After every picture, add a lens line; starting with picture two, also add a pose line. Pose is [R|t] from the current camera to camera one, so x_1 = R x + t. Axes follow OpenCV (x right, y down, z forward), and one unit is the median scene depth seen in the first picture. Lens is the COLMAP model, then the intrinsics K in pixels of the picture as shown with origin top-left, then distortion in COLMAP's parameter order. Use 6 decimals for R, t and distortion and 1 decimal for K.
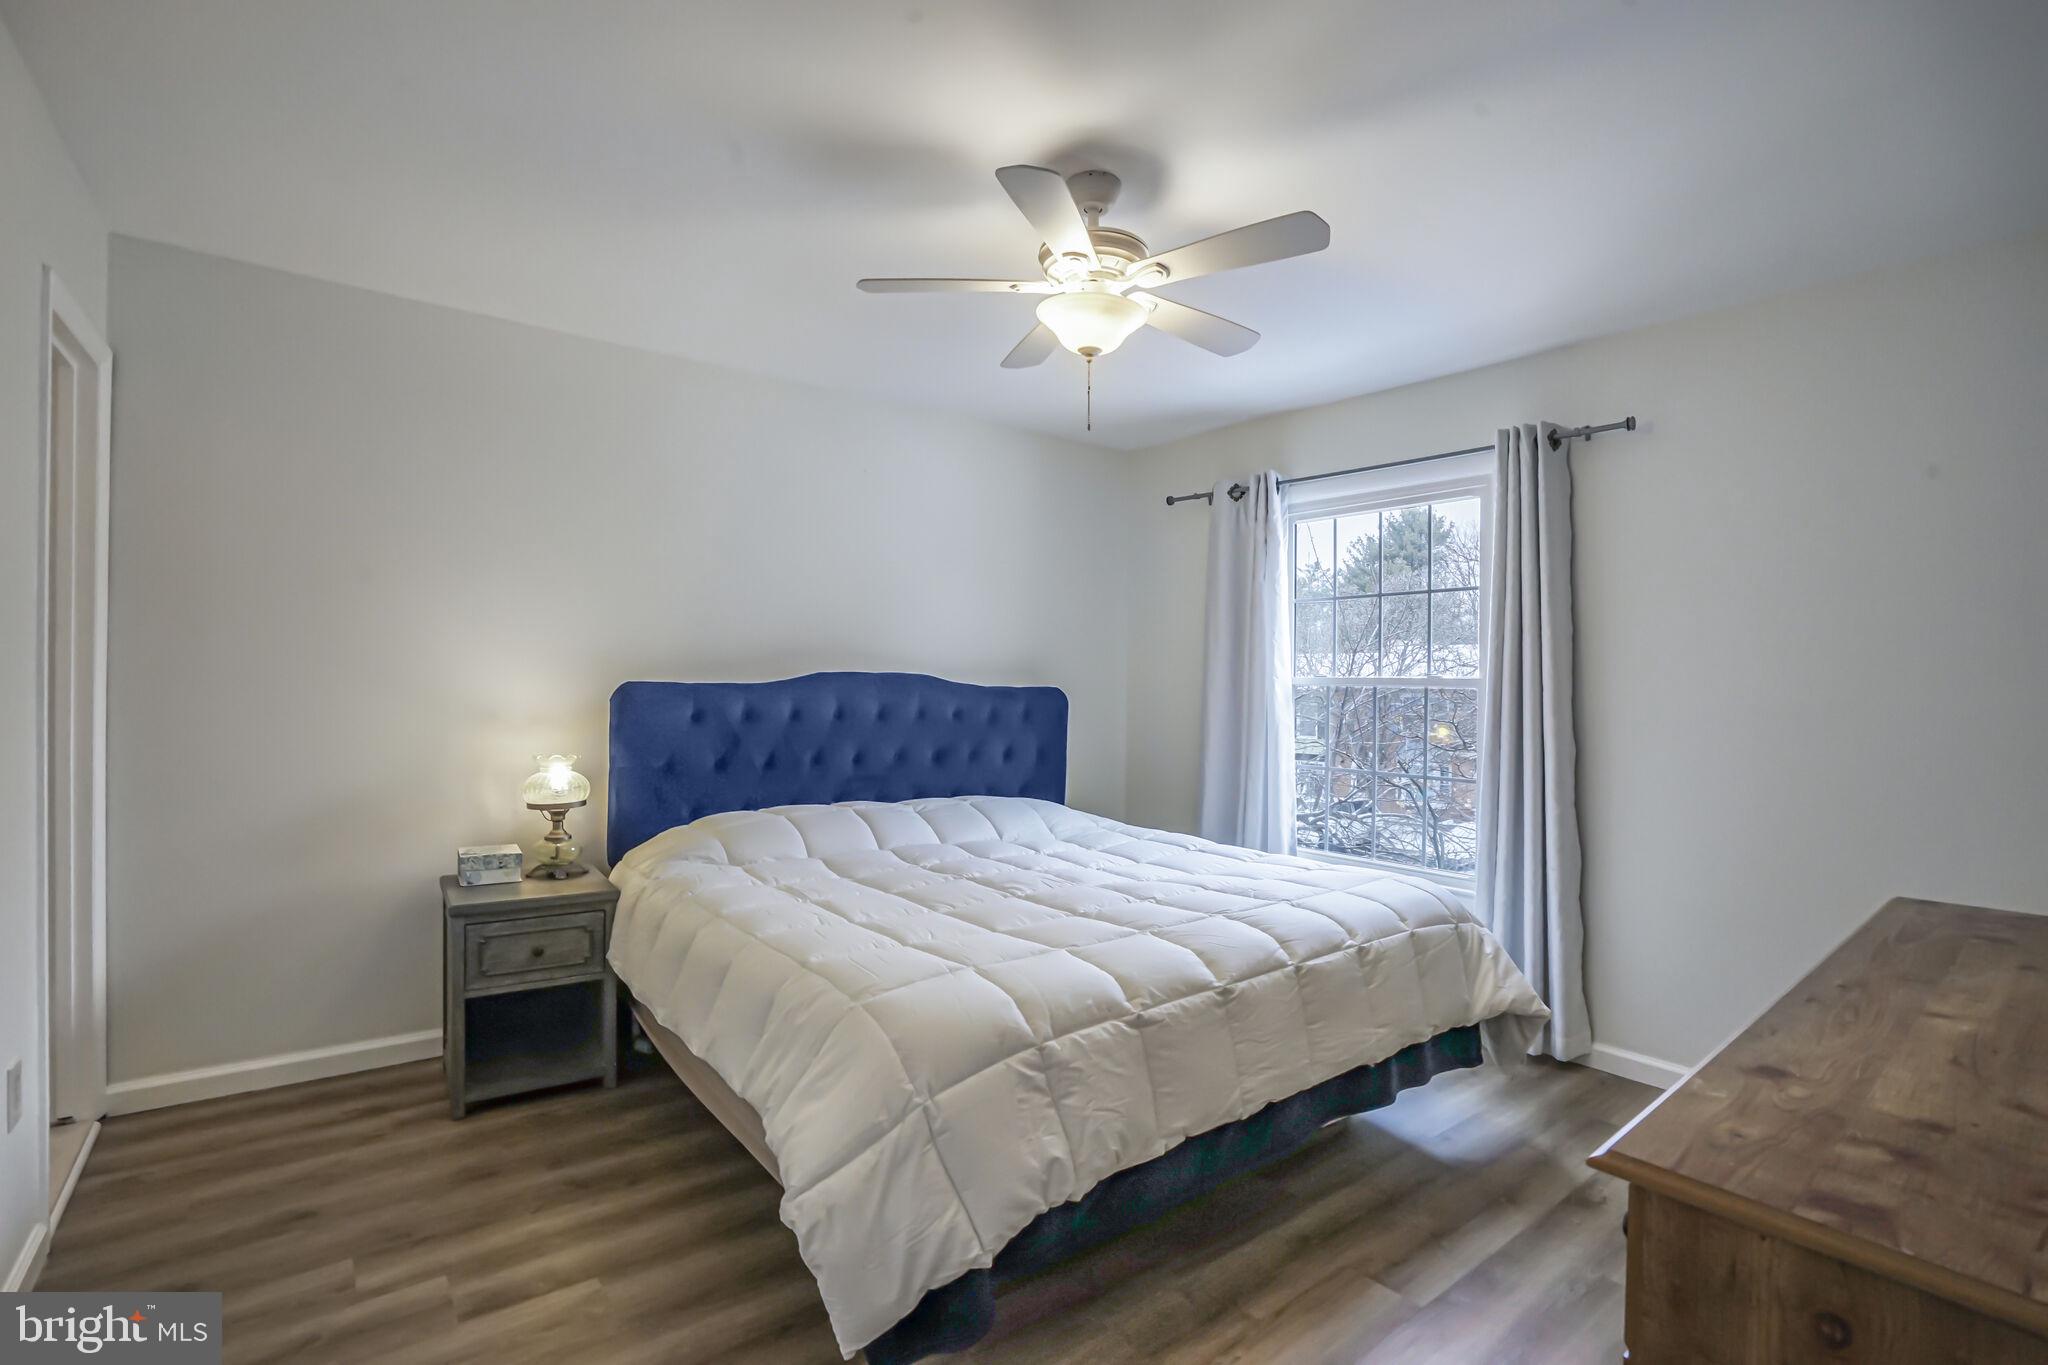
lens RADIAL K [[944.6, 0, 1013.5], [0, 944.6, 681.6], [0, 0, 1]] dist [-0.036229, 0.010401]
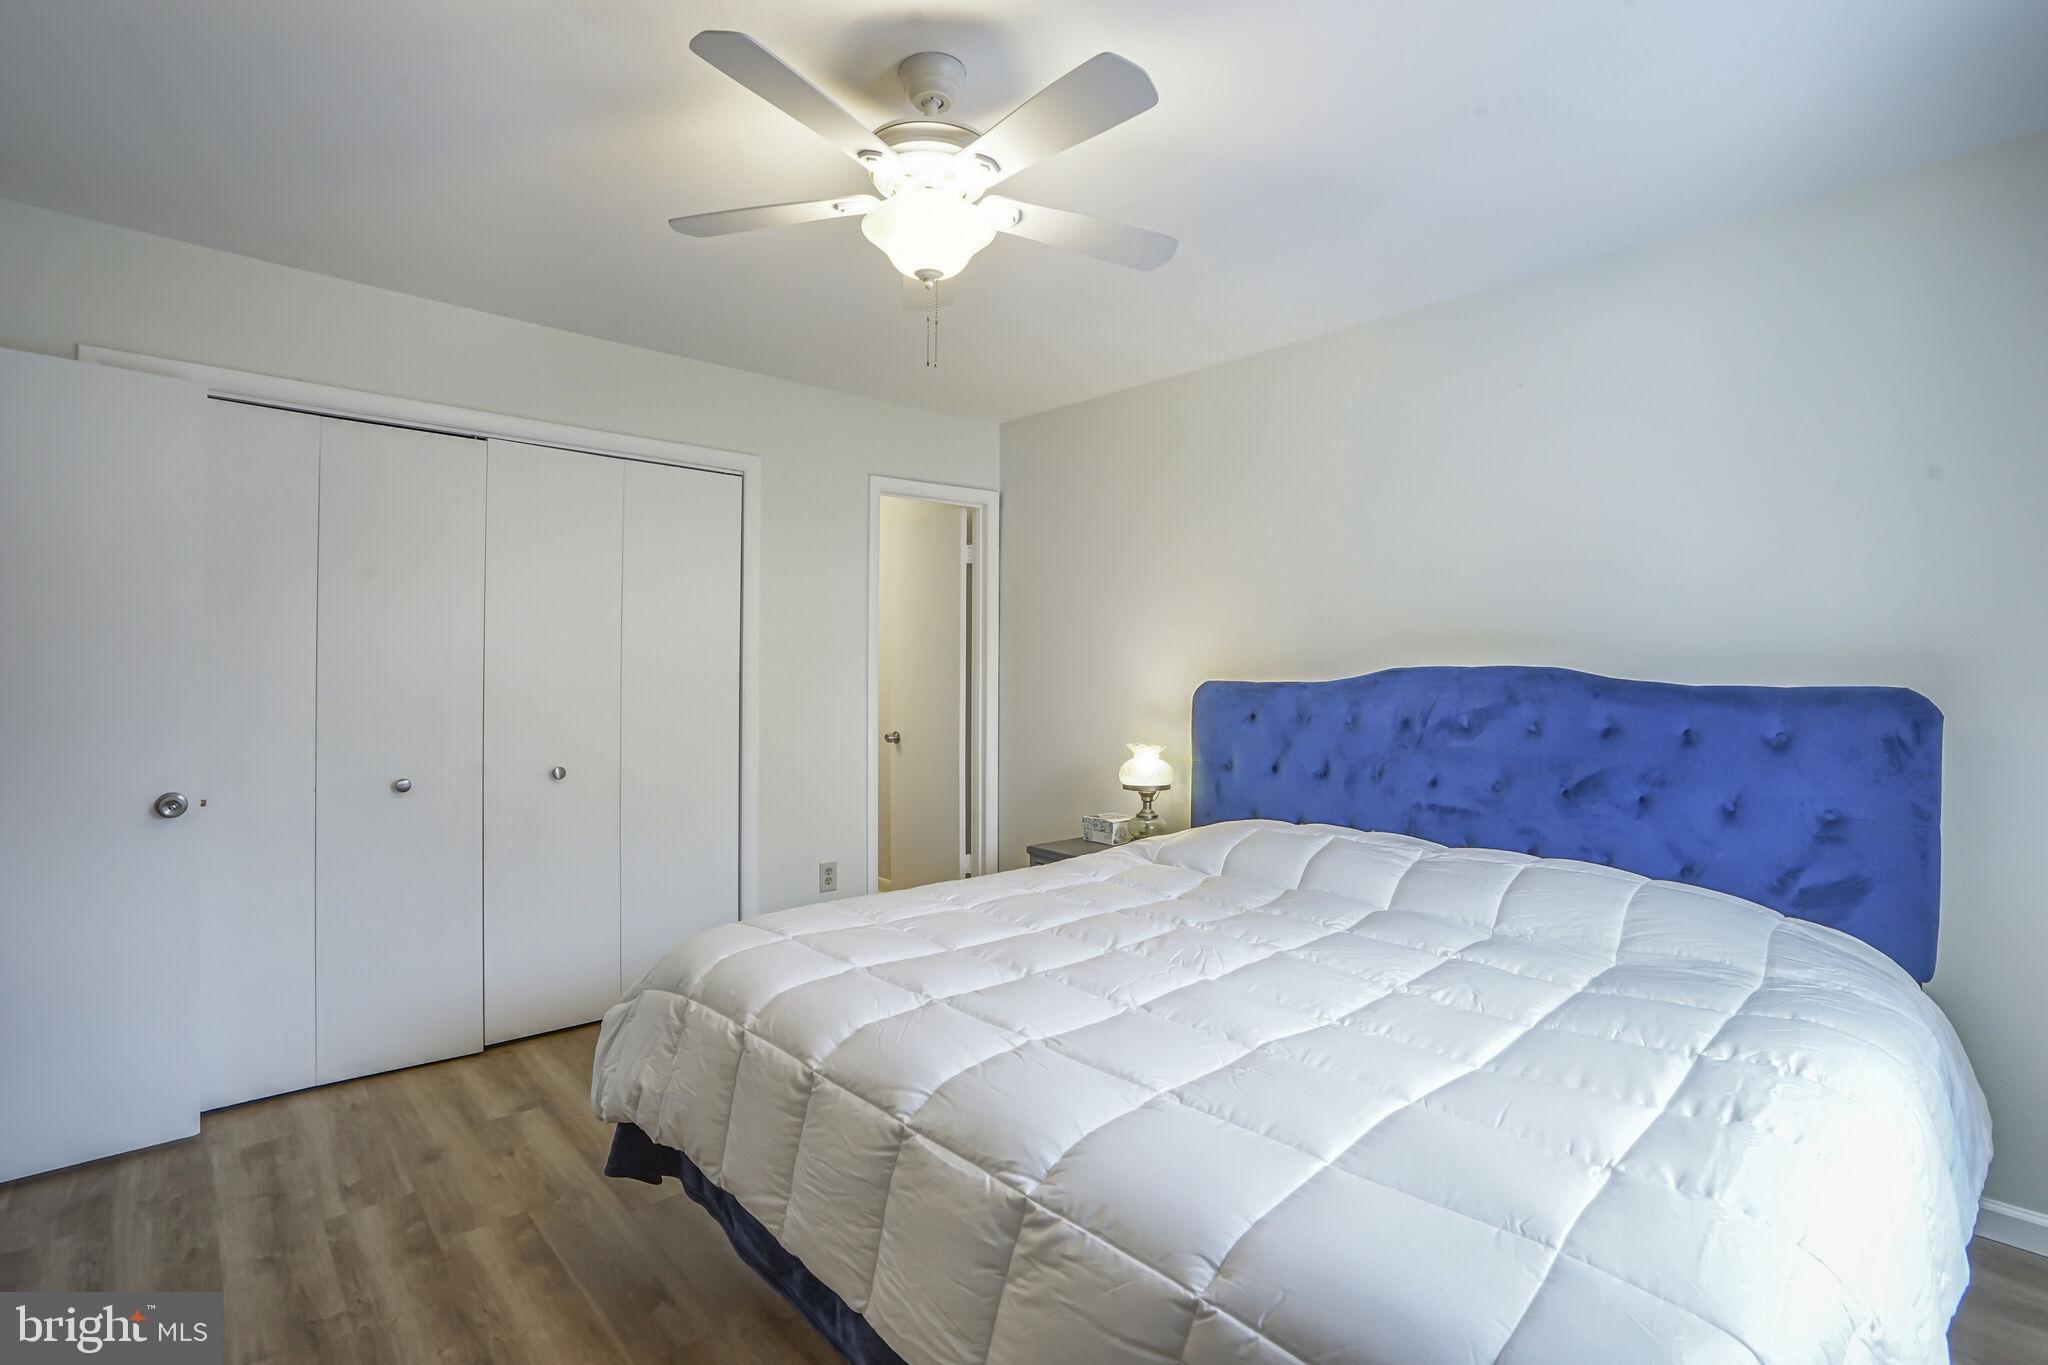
lens RADIAL K [[944.6, 0, 1013.6], [0, 944.6, 682.8], [0, 0, 1]] dist [-0.036229, 0.010401]
pose [[0.080808, -0.009436, -0.996685, 0.663730], [-0.004998, 0.999939, -0.009872, 0.014574], [0.996717, 0.005780, 0.080756, 0.739004]]
